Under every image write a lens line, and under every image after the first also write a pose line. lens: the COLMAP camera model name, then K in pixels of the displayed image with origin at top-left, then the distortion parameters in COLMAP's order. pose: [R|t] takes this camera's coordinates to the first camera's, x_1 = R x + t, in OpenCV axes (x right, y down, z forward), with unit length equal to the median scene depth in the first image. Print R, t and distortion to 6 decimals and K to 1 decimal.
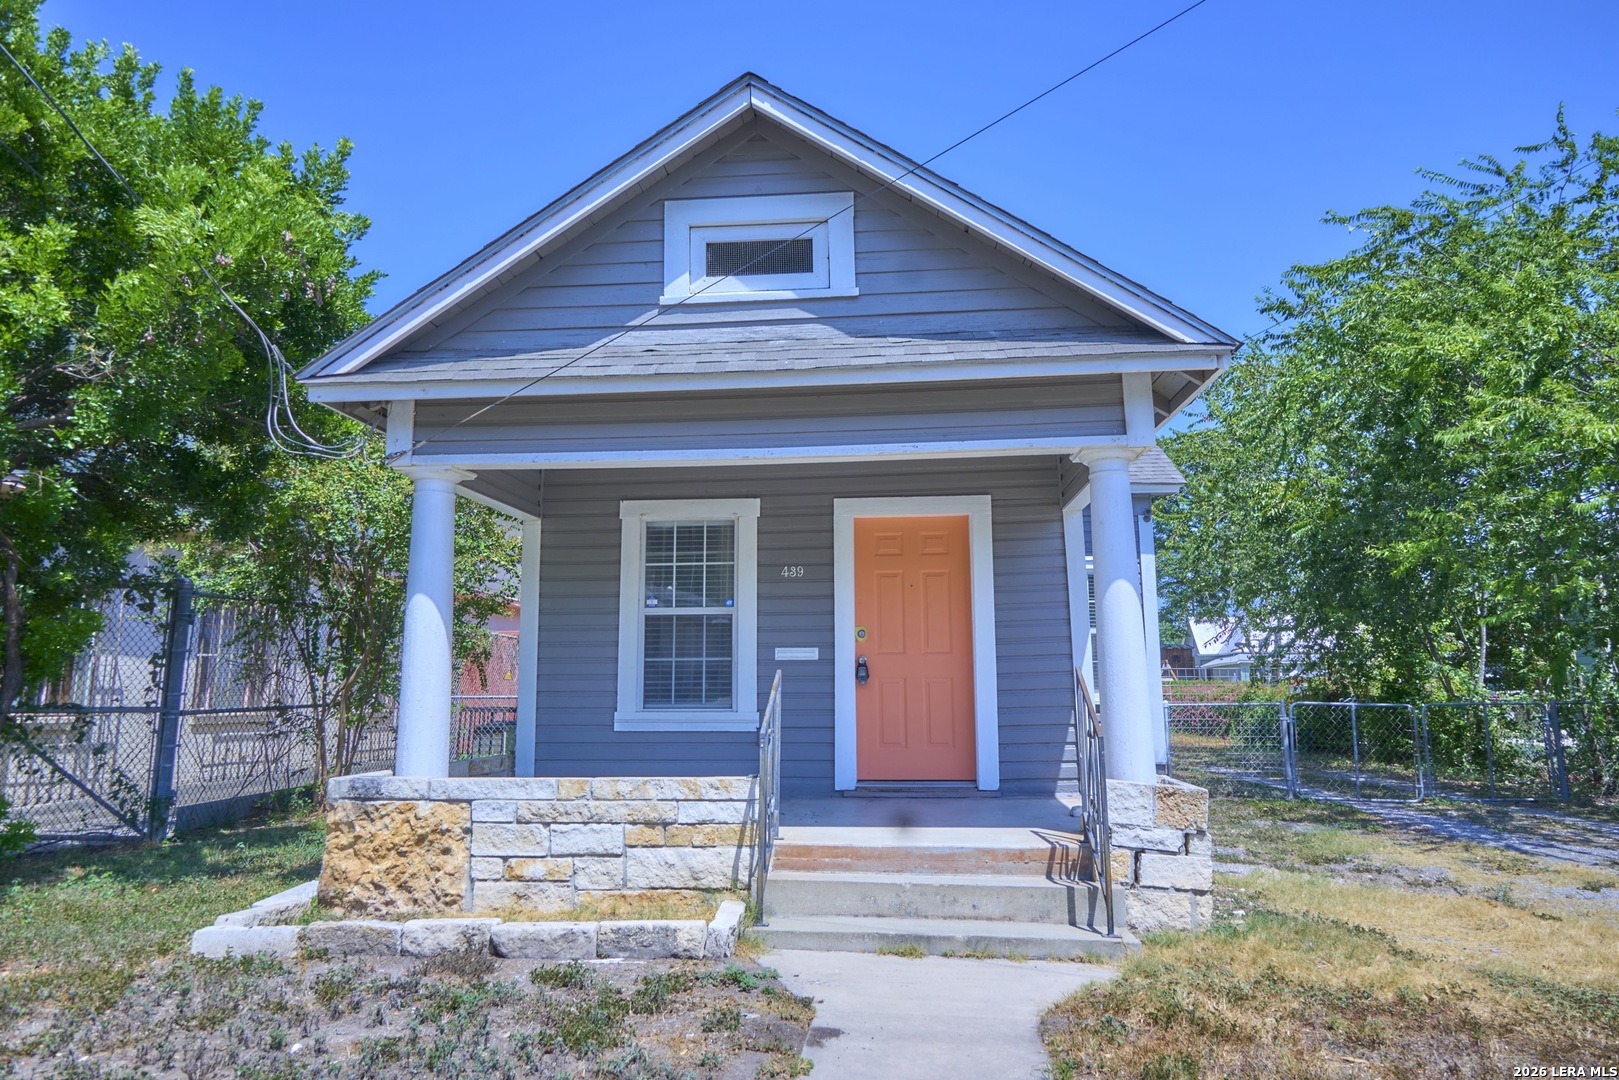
lens RADIAL K [[979.6, 0, 814.9], [0, 979.6, 558.7], [0, 0, 1]] dist [0.015994, -0.021622]
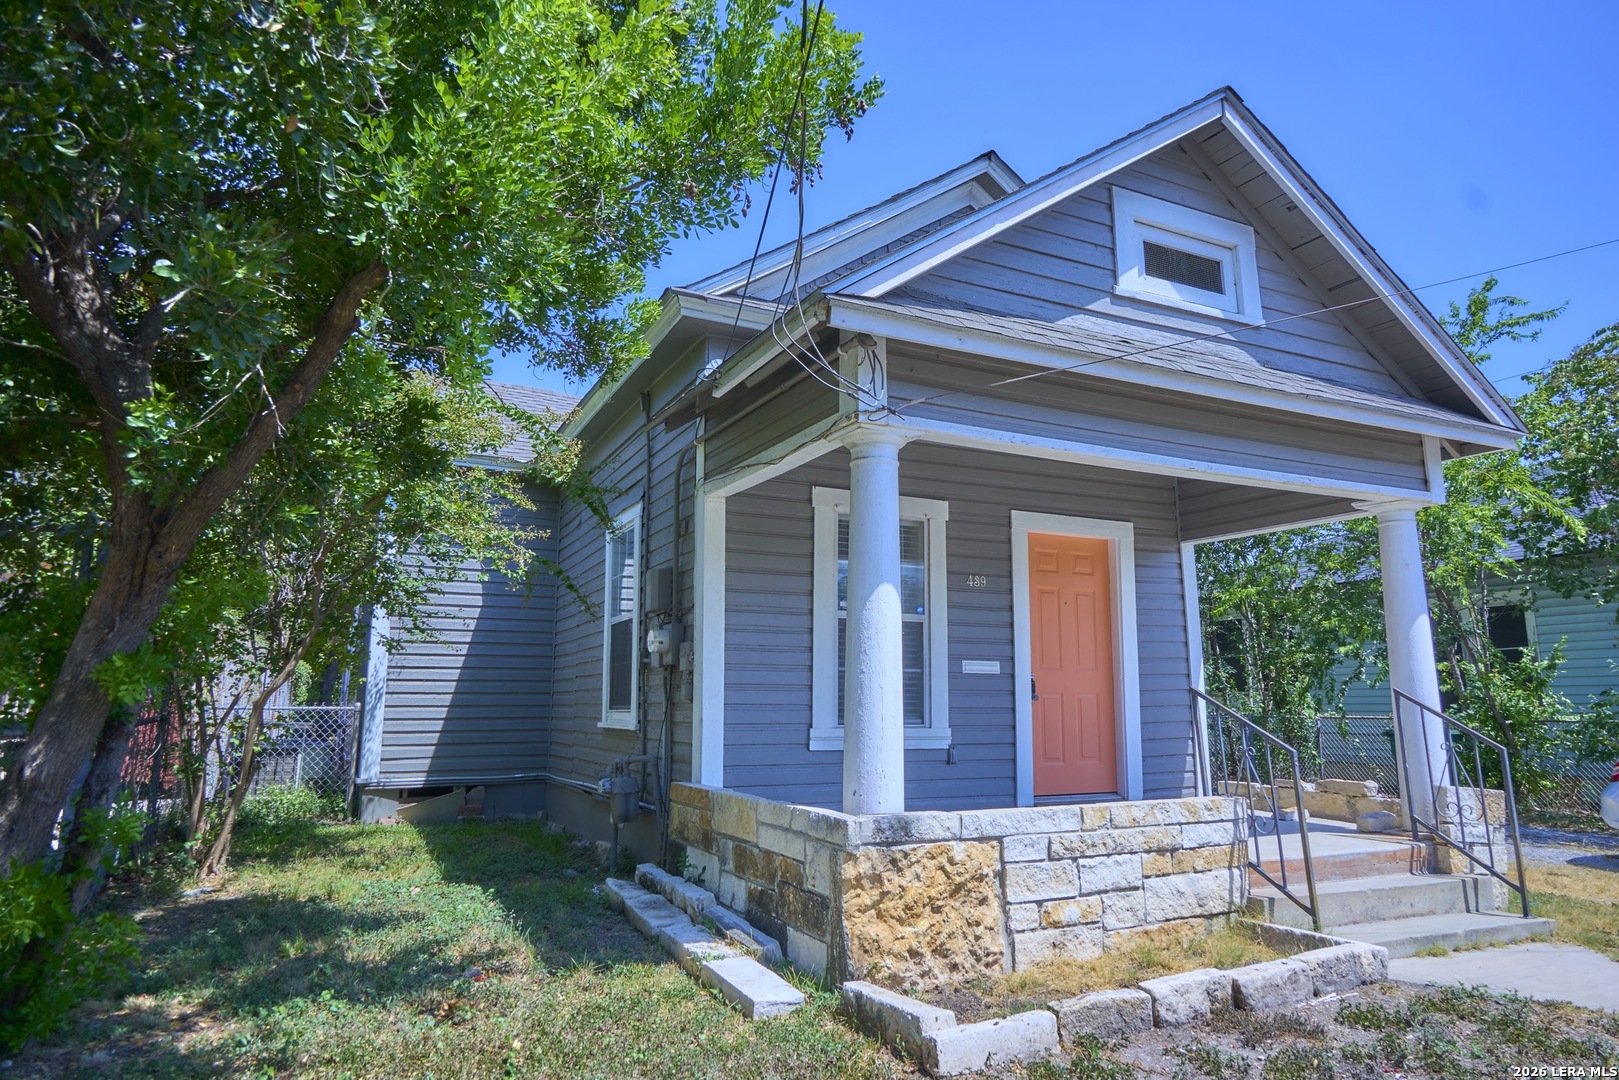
lens RADIAL K [[979.6, 0, 814.9], [0, 979.6, 558.7], [0, 0, 1]] dist [0.015994, -0.021622]
pose [[0.859094, 0.081891, 0.505224, -0.932313], [-0.076585, 0.996571, -0.031307, 0.048149], [-0.506056, -0.011797, 0.862420, 0.363150]]
